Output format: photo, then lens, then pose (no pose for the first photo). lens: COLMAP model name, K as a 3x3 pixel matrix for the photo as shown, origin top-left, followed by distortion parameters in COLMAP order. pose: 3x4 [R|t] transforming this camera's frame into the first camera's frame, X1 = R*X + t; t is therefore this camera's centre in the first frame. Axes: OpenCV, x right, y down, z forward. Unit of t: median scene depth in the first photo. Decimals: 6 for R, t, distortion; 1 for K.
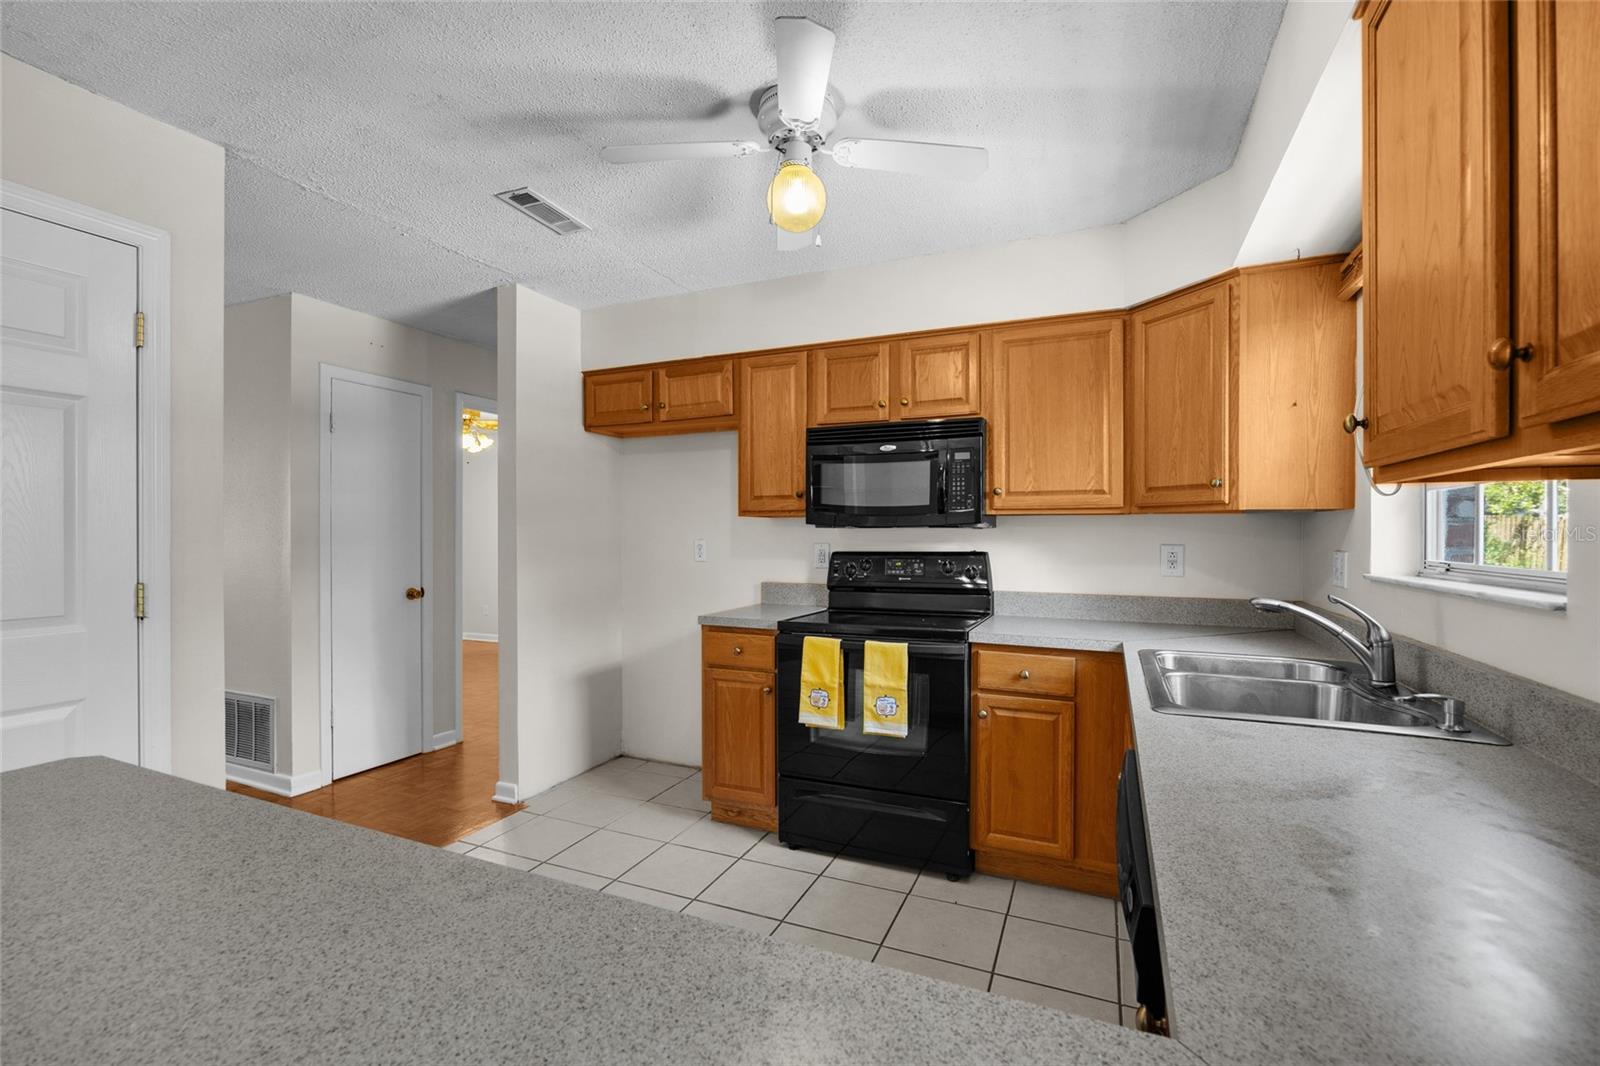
lens RADIAL K [[698.6, 0, 796.9], [0, 698.6, 538.2], [0, 0, 1]] dist [-0.013080, -0.000183]
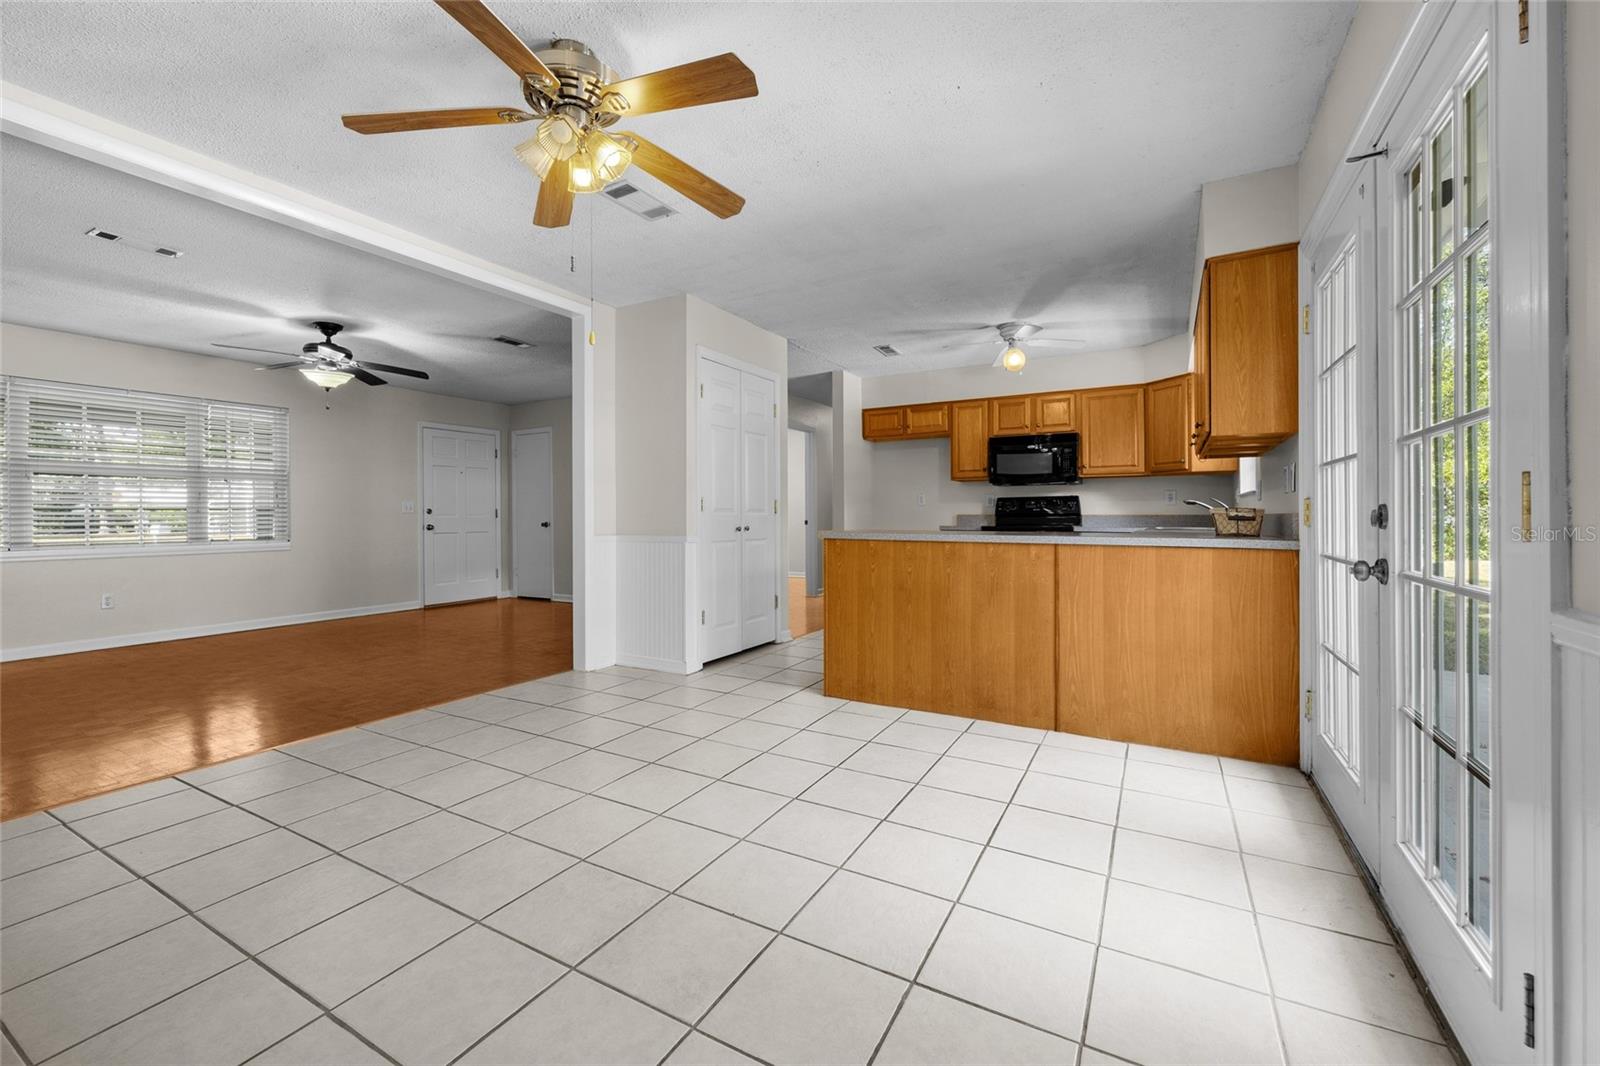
lens RADIAL K [[641.7, 0, 796.9], [0, 641.7, 510.9], [0, 0, 1]] dist [-0.005086, 0.000008]
pose [[0.994637, -0.003254, -0.103376, -0.374967], [0.001592, 0.999868, -0.016151, 0.096866], [0.103415, 0.015900, 0.994511, -1.012617]]
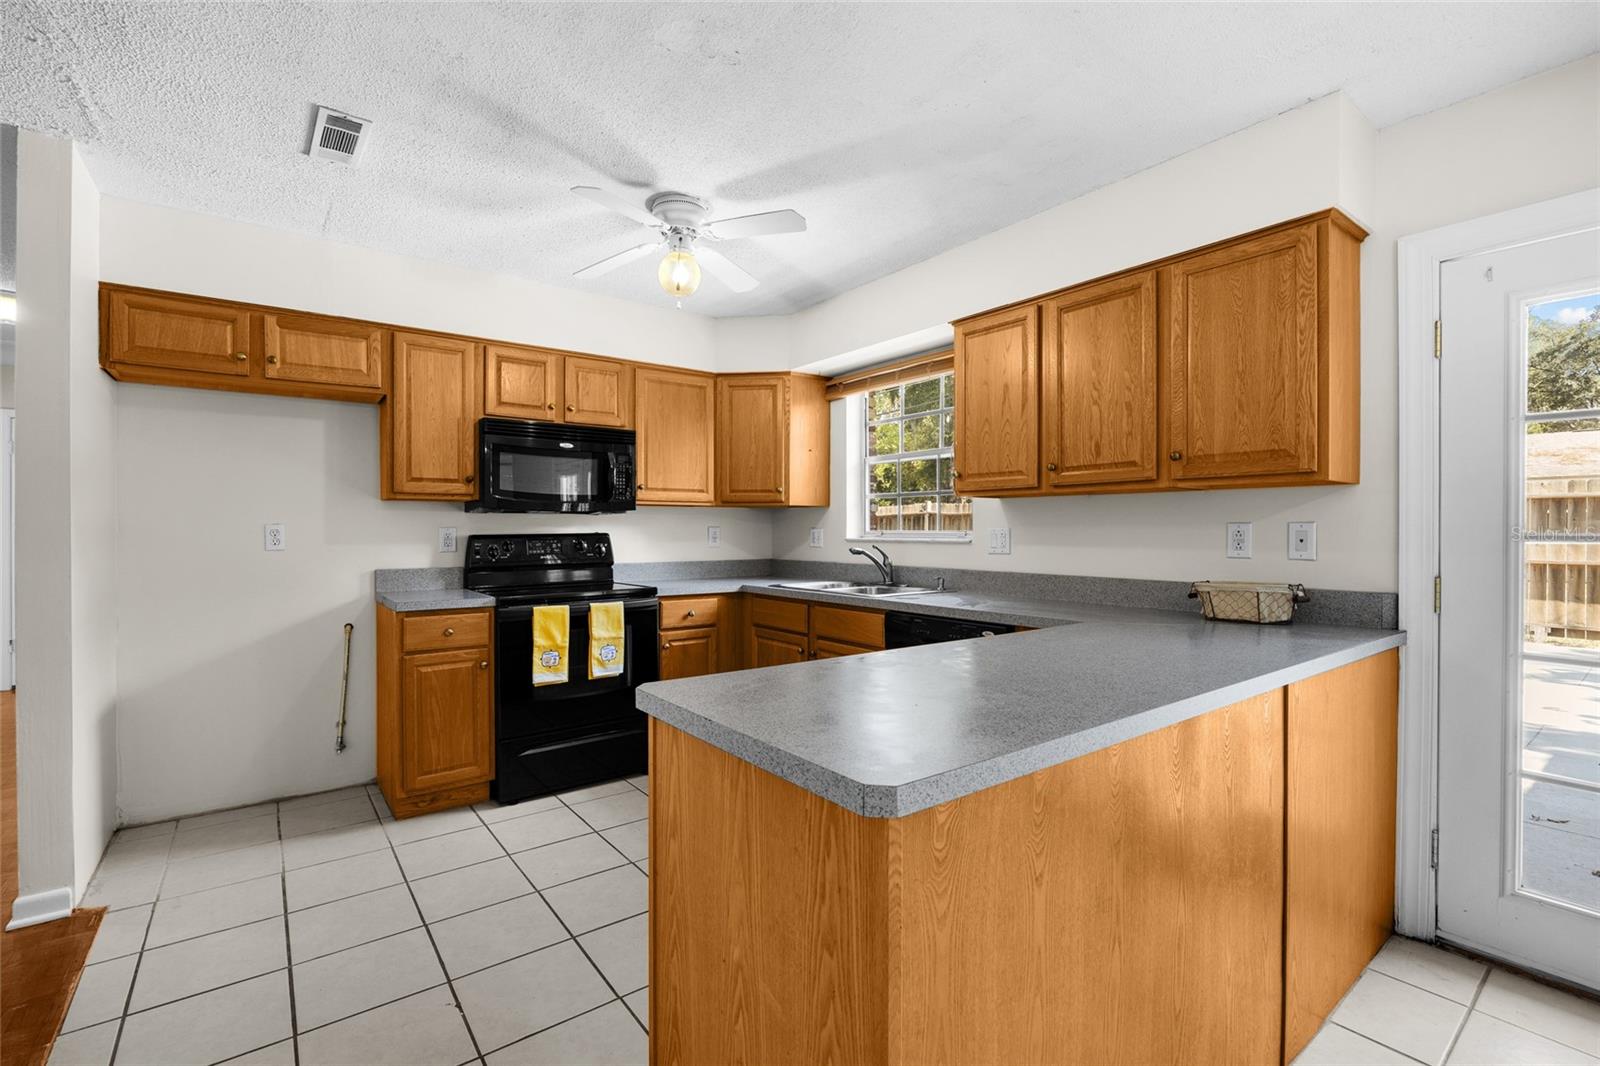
lens RADIAL K [[698.6, 0, 792.6], [0, 698.6, 529.3], [0, 0, 1]] dist [-0.013080, -0.000183]
pose [[0.492350, -0.000729, 0.870397, -0.696317], [0.009085, 0.999949, -0.004301, 0.022033], [-0.870350, 0.010026, 0.492331, 0.073949]]
